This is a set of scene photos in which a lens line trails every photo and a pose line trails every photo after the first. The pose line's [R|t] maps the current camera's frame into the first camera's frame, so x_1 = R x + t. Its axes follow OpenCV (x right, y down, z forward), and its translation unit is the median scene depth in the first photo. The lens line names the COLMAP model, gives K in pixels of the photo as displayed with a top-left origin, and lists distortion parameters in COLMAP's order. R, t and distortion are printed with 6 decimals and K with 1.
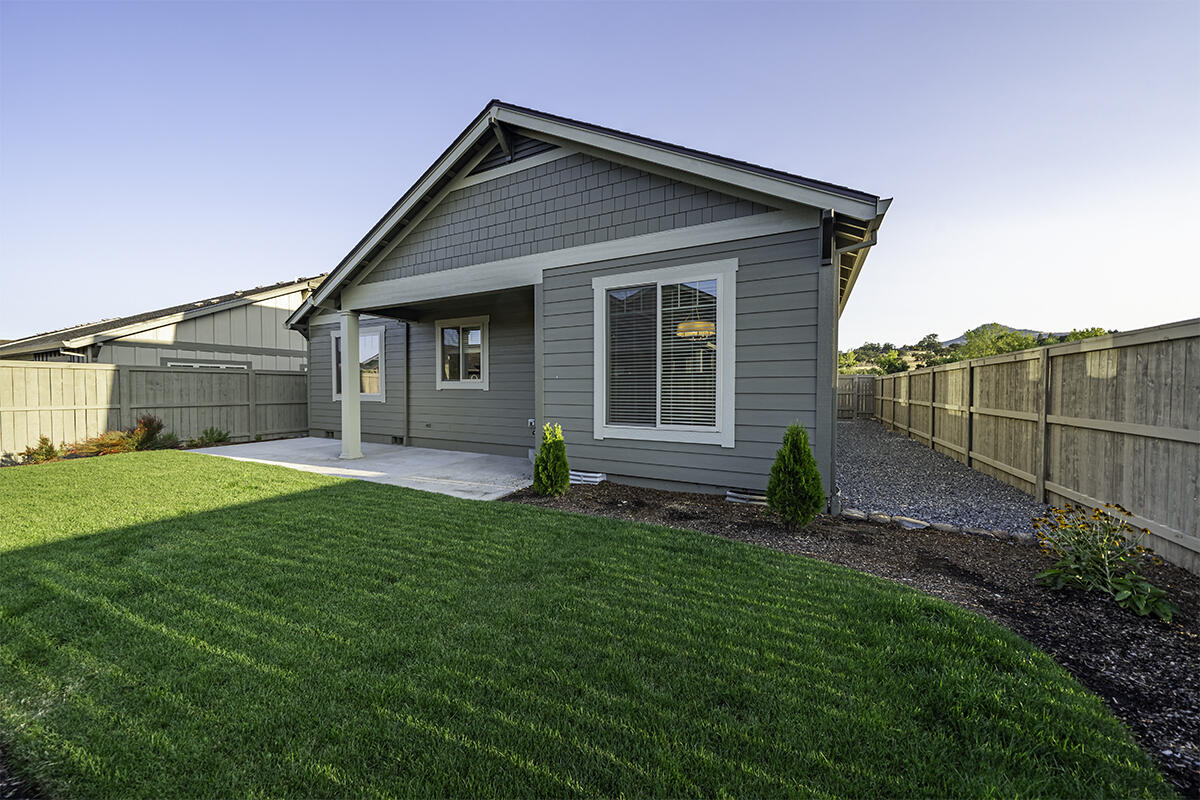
lens RADIAL K [[406.0, 0, 600.0], [0, 406.0, 400.0], [0, 0, 1]] dist [-0.011783, -0.000033]
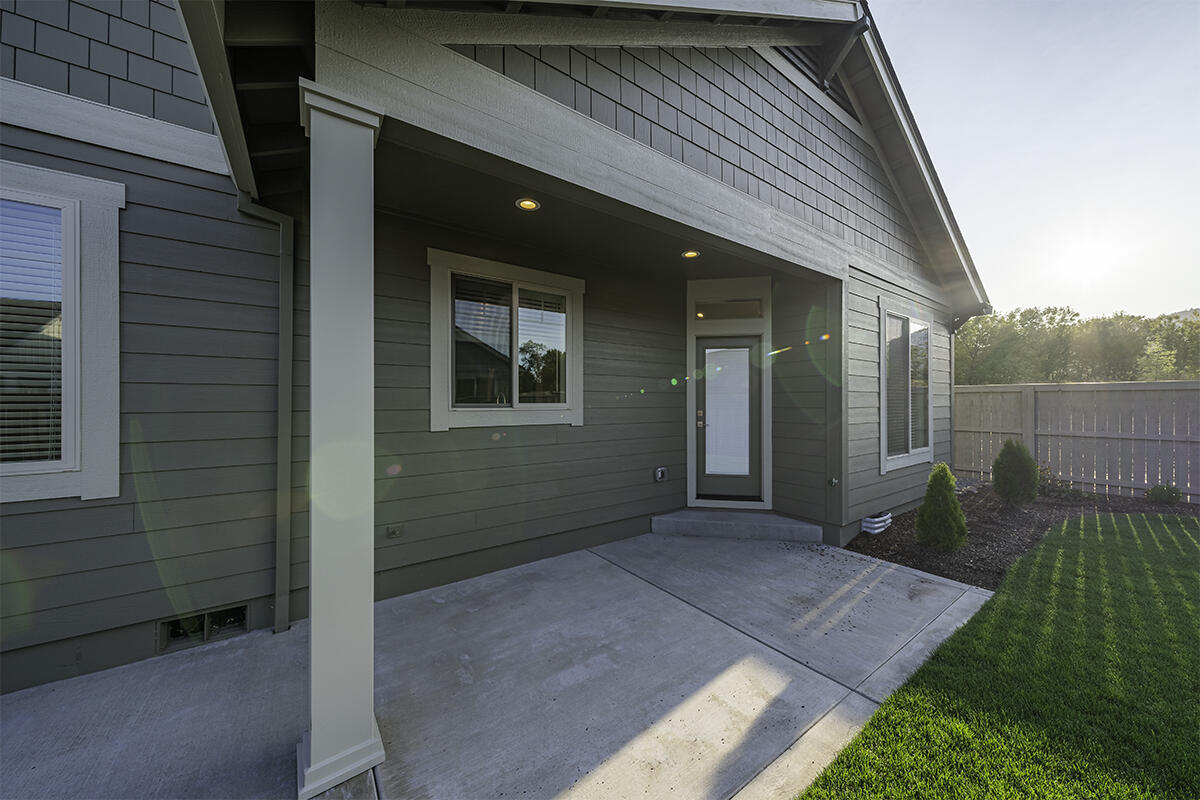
lens RADIAL K [[406.0, 0, 600.0], [0, 406.0, 400.0], [0, 0, 1]] dist [-0.011783, -0.000033]
pose [[0.449784, -0.000117, 0.893137, -0.727688], [0.024128, 0.999637, -0.012020, -0.049605], [-0.892812, 0.026956, 0.449623, 0.746726]]
